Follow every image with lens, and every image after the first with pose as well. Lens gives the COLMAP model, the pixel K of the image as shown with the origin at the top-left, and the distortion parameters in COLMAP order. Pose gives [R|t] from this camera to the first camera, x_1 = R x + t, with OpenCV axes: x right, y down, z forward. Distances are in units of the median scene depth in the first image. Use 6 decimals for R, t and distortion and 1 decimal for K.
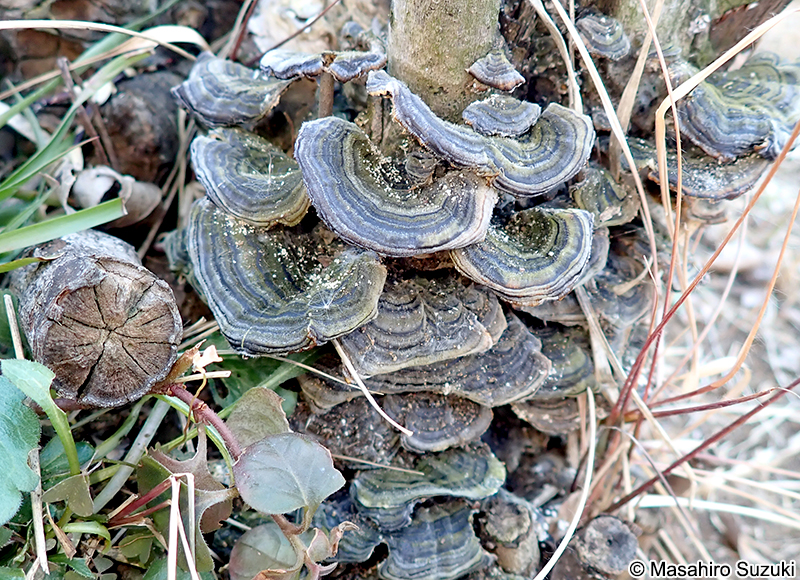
lens RADIAL K [[601.4, 0, 436.2], [0, 601.4, 314.1], [0, 0, 1]] dist [0.034699, 0.004245]
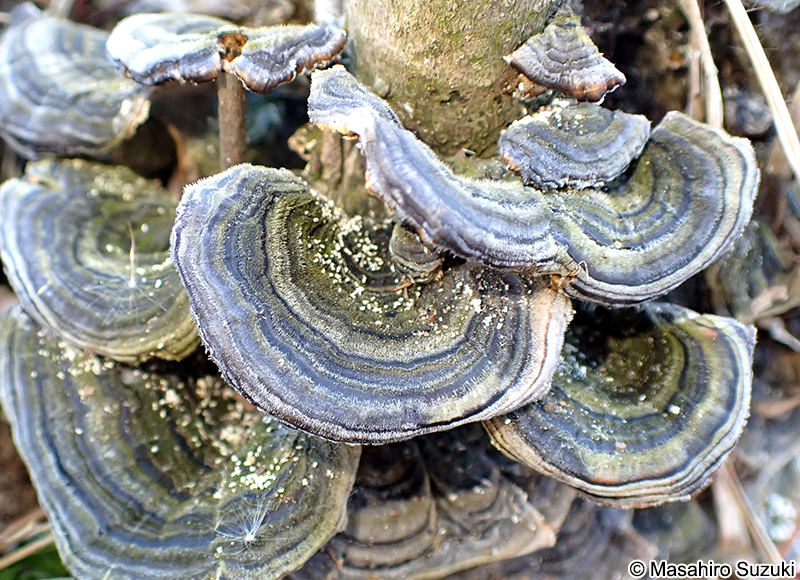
lens RADIAL K [[740.7, 0, 399.3], [0, 740.7, 289.9], [0, 0, 1]] dist [-0.000684, 0.000000]
pose [[0.999315, -0.030851, -0.020459, -0.031066], [0.032621, 0.995155, 0.092753, -0.270040], [0.017498, -0.093357, 0.995479, 0.365881]]
